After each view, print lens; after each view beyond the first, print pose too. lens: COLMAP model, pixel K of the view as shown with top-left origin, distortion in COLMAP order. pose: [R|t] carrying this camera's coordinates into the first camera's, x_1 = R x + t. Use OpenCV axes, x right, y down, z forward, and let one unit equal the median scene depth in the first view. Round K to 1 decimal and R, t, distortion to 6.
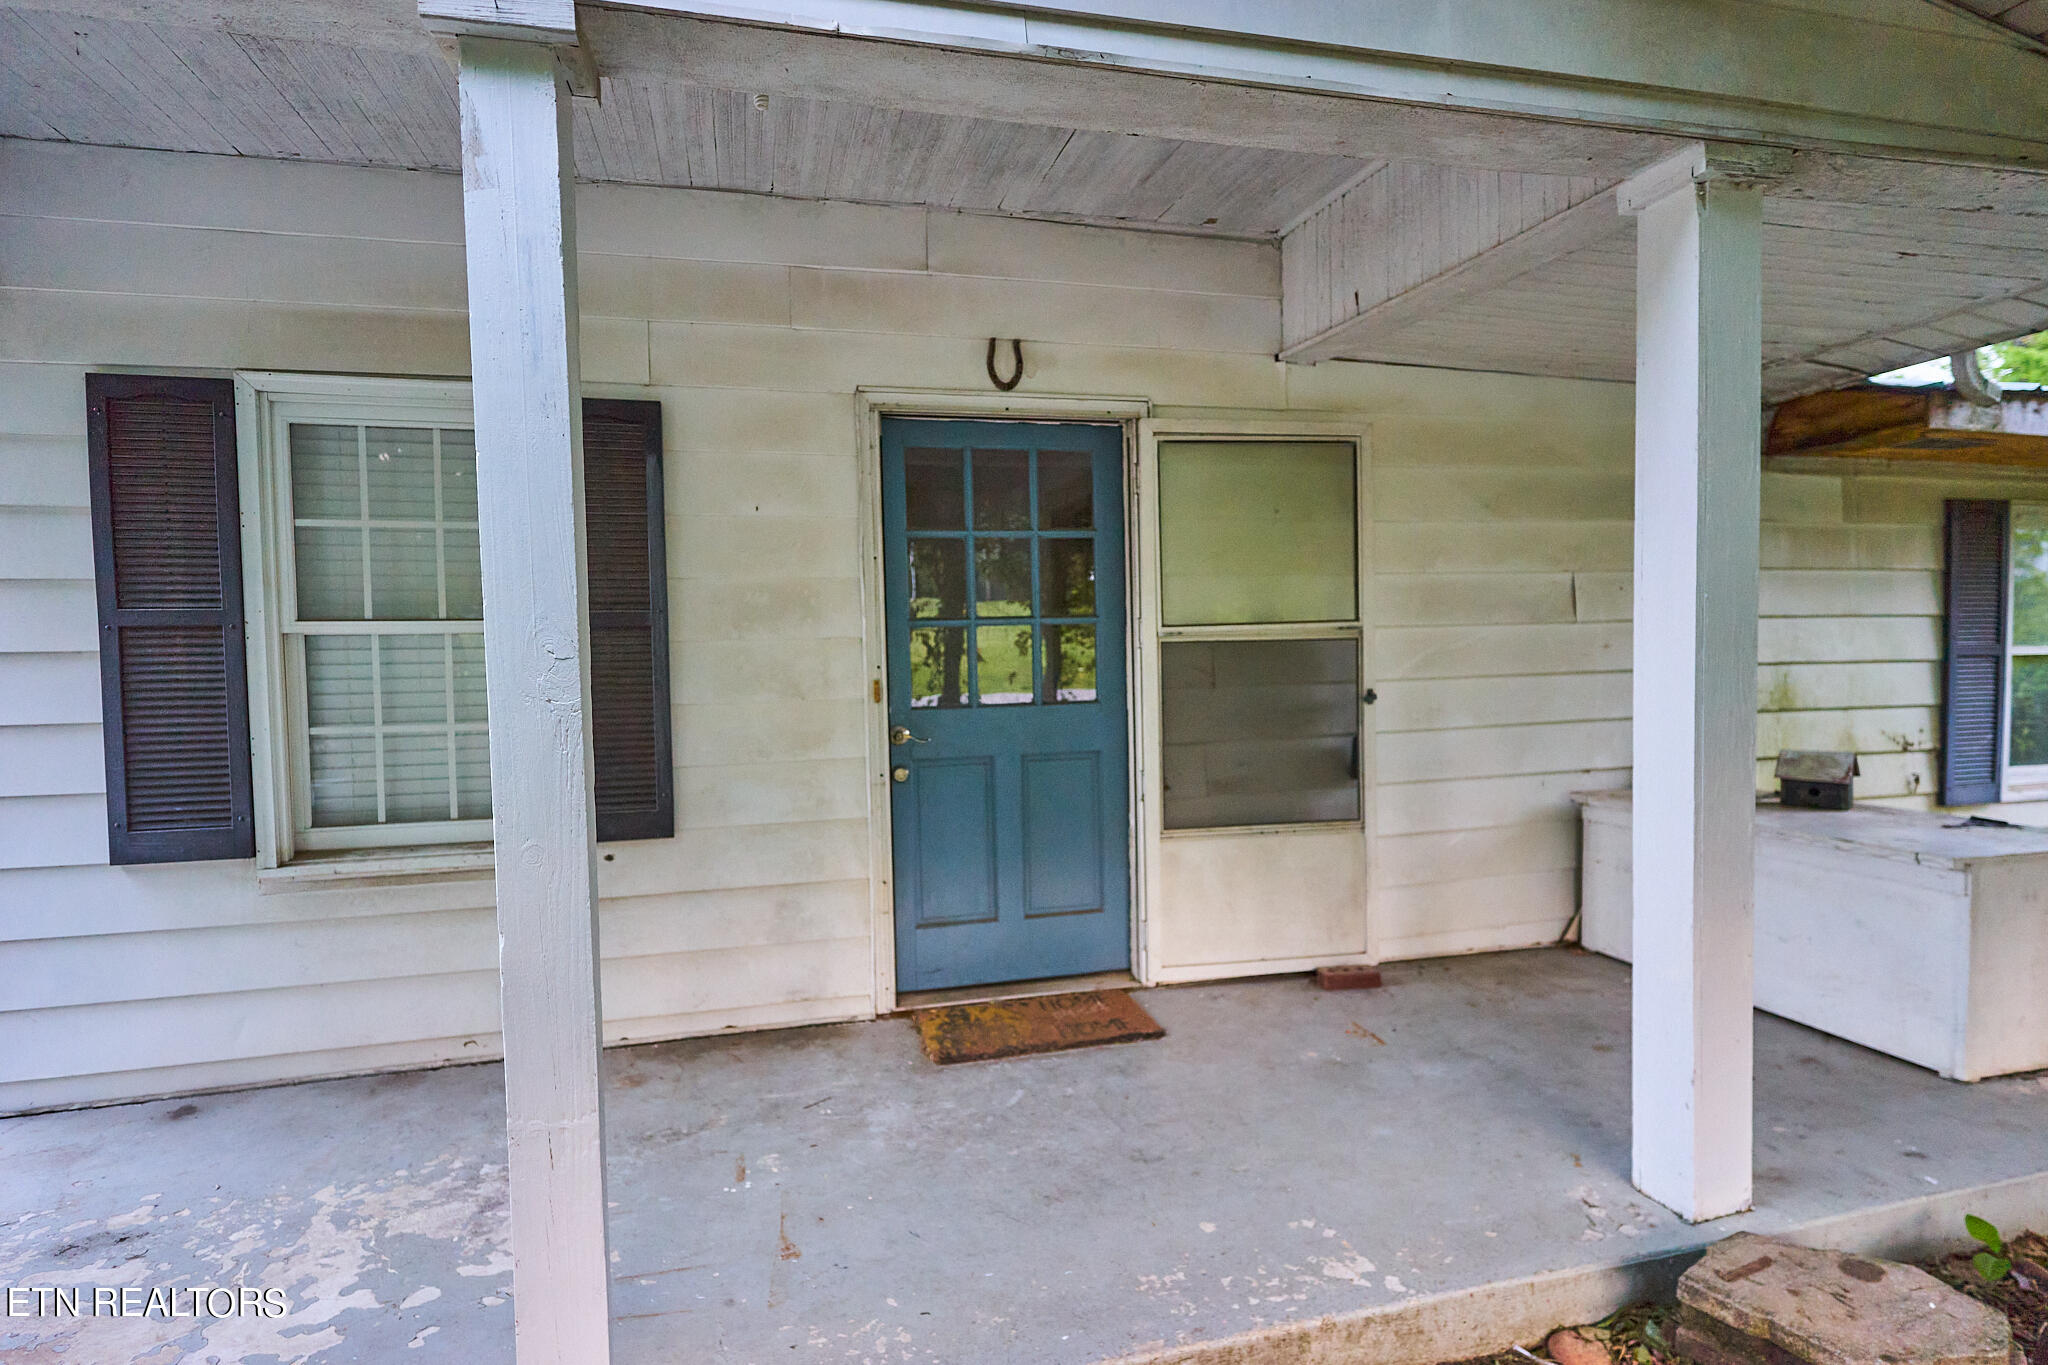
lens RADIAL K [[1095.3, 0, 1031.3], [0, 1095.3, 709.6], [0, 0, 1]] dist [-0.001546, 0.000552]
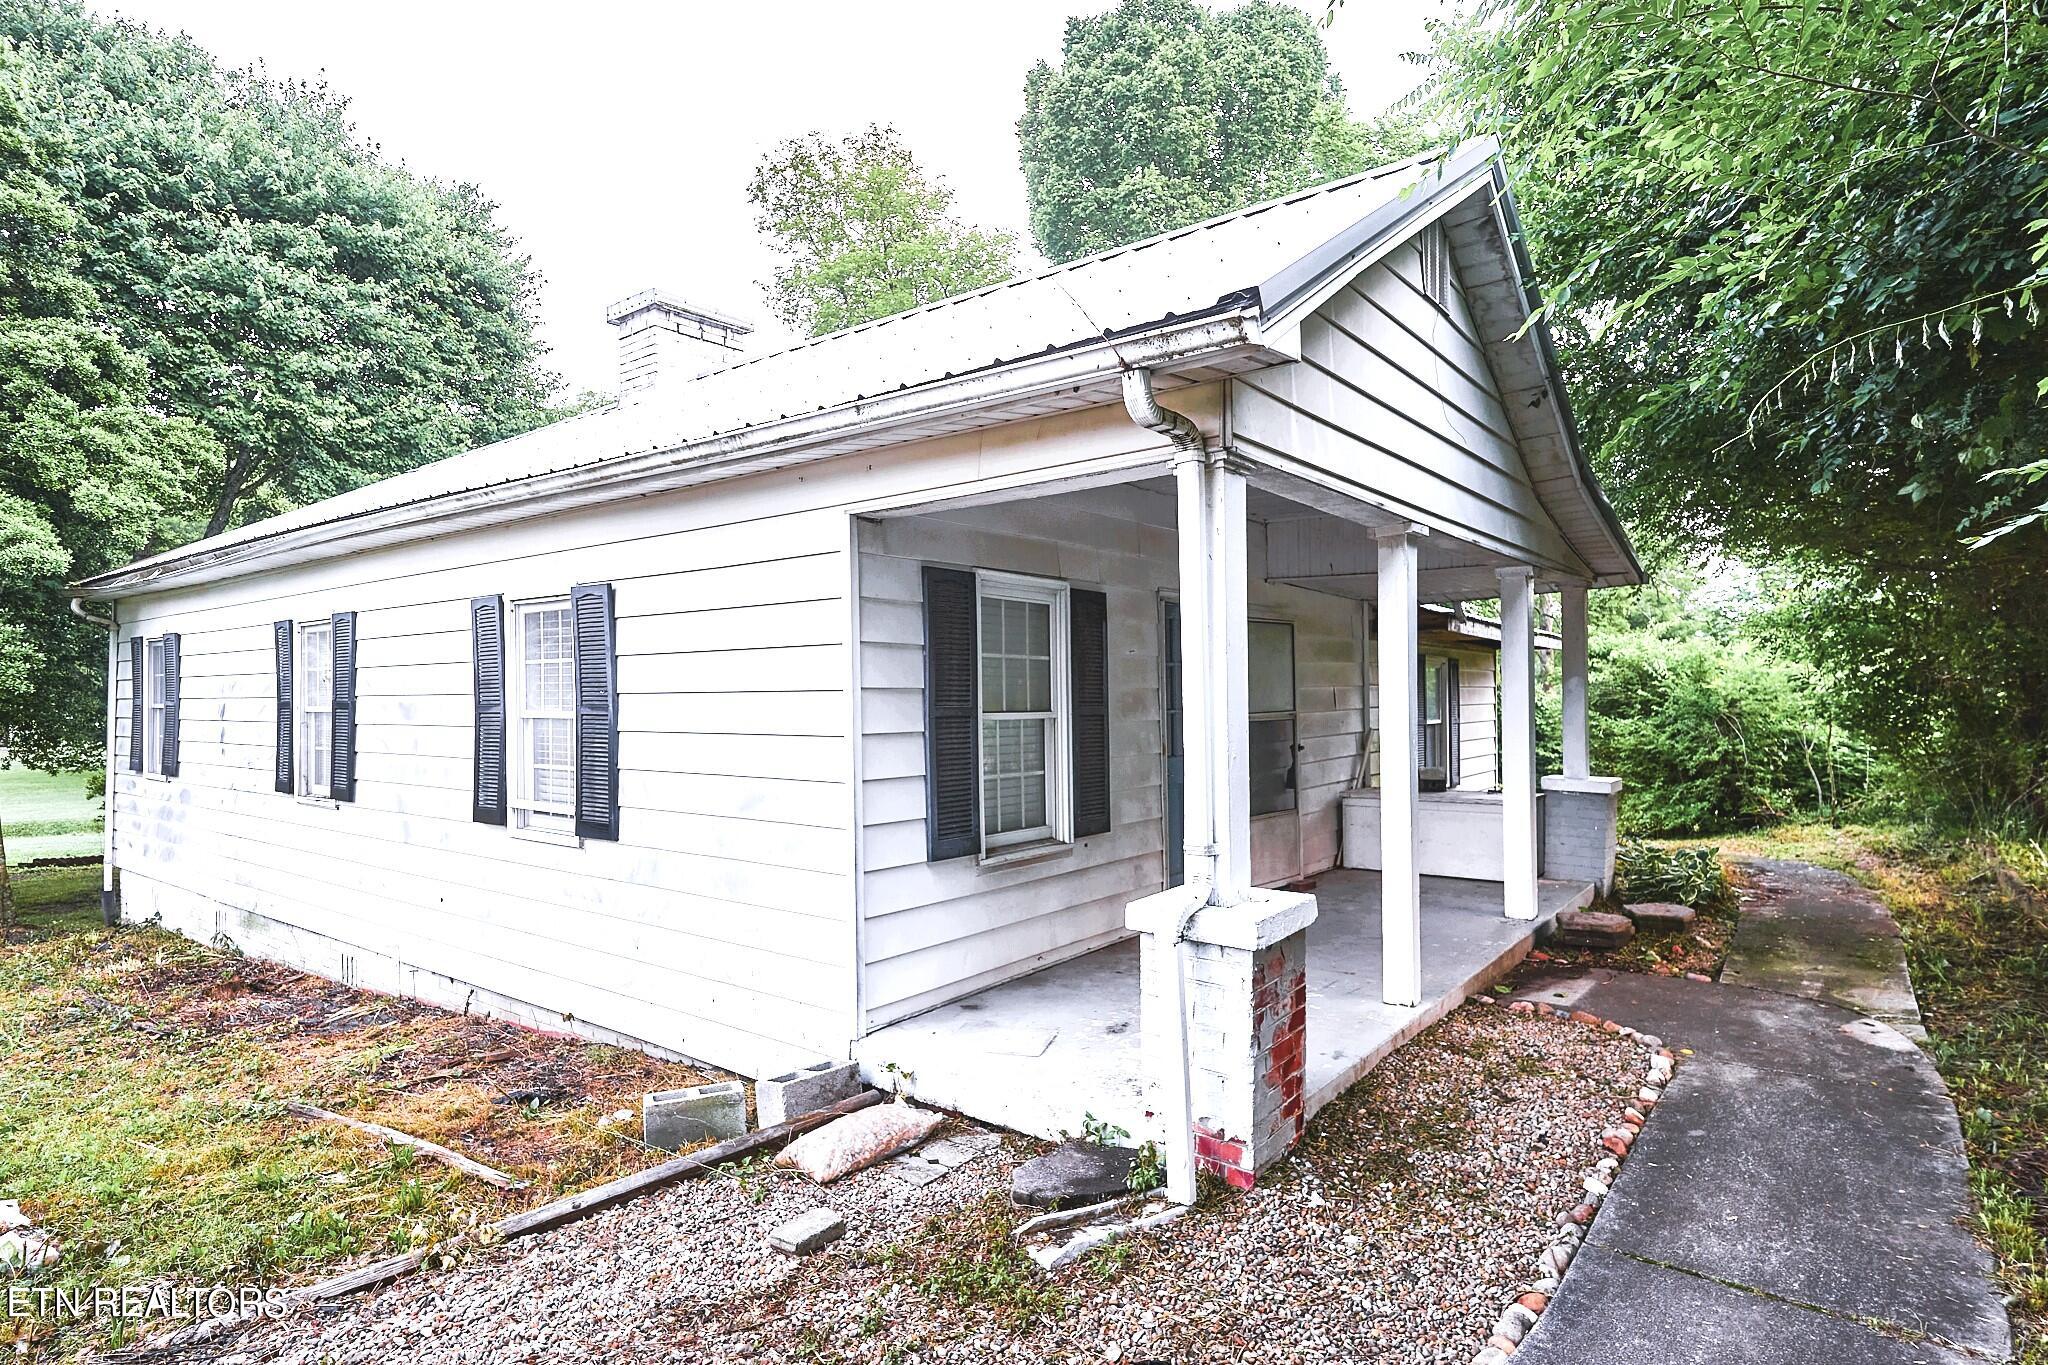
lens RADIAL K [[1095.3, 0, 1031.3], [0, 1095.3, 709.6], [0, 0, 1]] dist [-0.001546, 0.000552]
pose [[0.786726, 0.004594, 0.617285, -1.724714], [0.026689, 0.998784, -0.041447, -0.014981], [-0.616725, 0.049082, 0.785647, -0.393735]]
